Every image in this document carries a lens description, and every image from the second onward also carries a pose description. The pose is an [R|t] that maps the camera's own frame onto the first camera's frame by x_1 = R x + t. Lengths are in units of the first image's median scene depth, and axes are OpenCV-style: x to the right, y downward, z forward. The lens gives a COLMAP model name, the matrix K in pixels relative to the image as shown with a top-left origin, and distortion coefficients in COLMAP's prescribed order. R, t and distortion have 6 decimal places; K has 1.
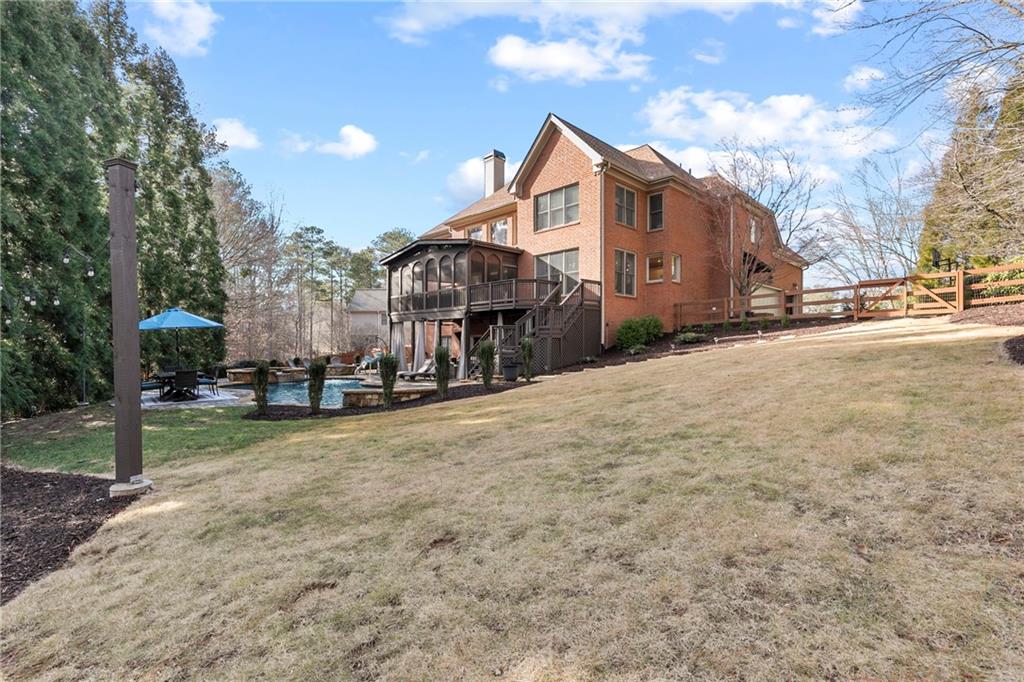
lens RADIAL K [[460.4, 0, 512.0], [0, 460.4, 341.0], [0, 0, 1]] dist [-0.022811, -0.000223]
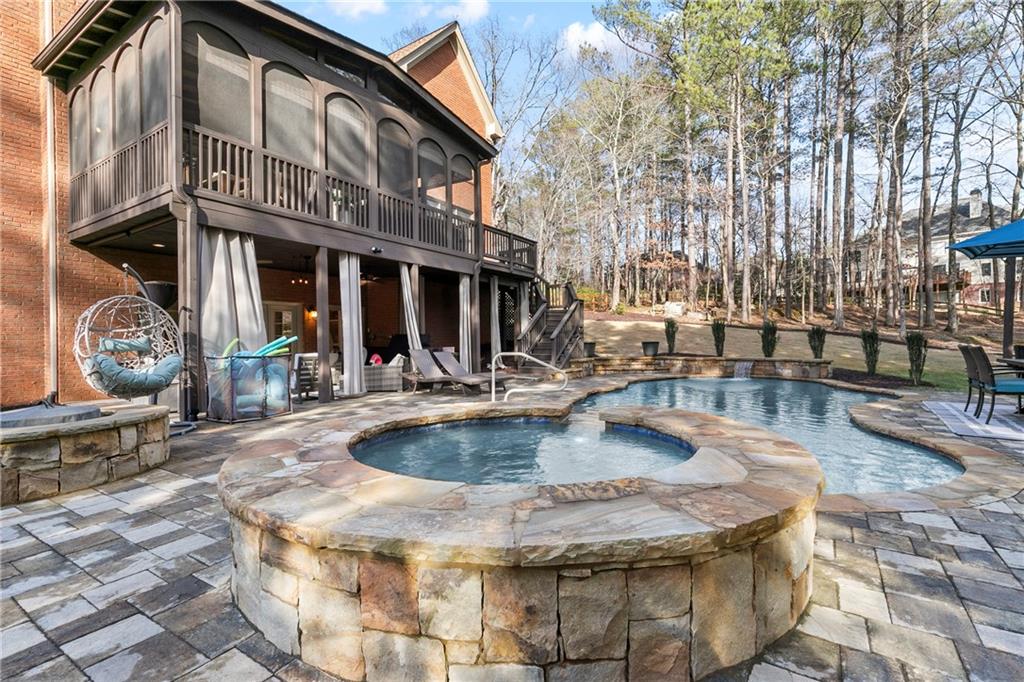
lens RADIAL K [[467.8, 0, 512.0], [0, 467.8, 341.0], [0, 0, 1]] dist [0.000331, 0.000226]
pose [[-0.222730, -0.001639, 0.974879, -0.652362], [-0.001233, 0.999998, 0.001399, 0.031454], [-0.974879, -0.000890, -0.222731, 1.012442]]
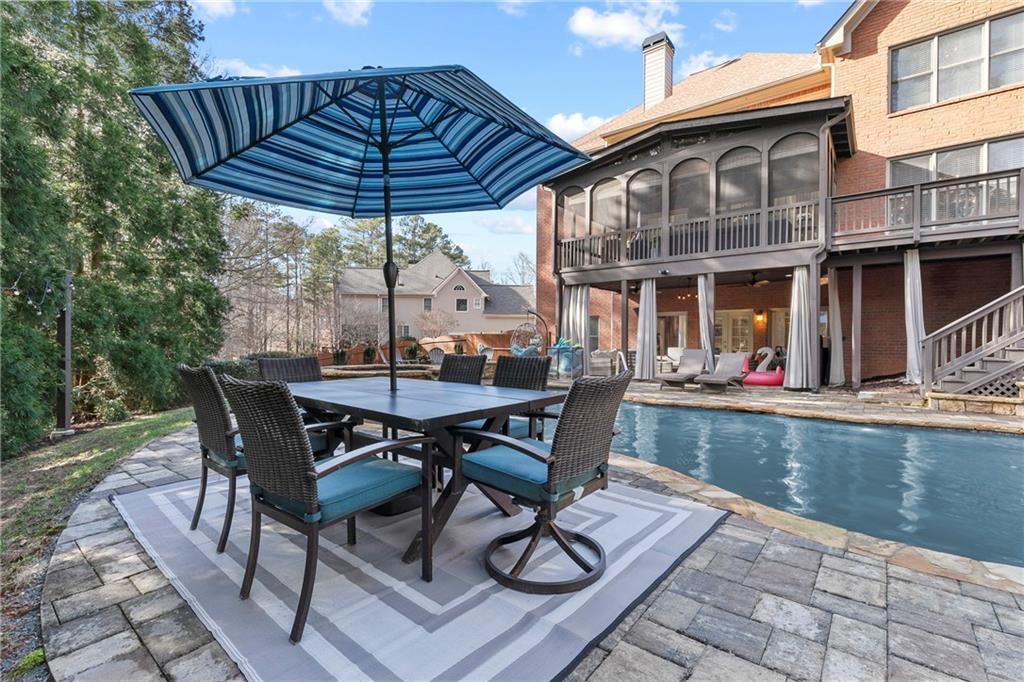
lens RADIAL K [[467.8, 0, 512.0], [0, 467.8, 341.0], [0, 0, 1]] dist [0.000331, 0.000226]
pose [[0.993090, 0.006228, 0.117194, -0.449924], [-0.006661, 0.999972, 0.003305, 0.030981], [-0.117170, -0.004063, 0.993104, 0.496469]]
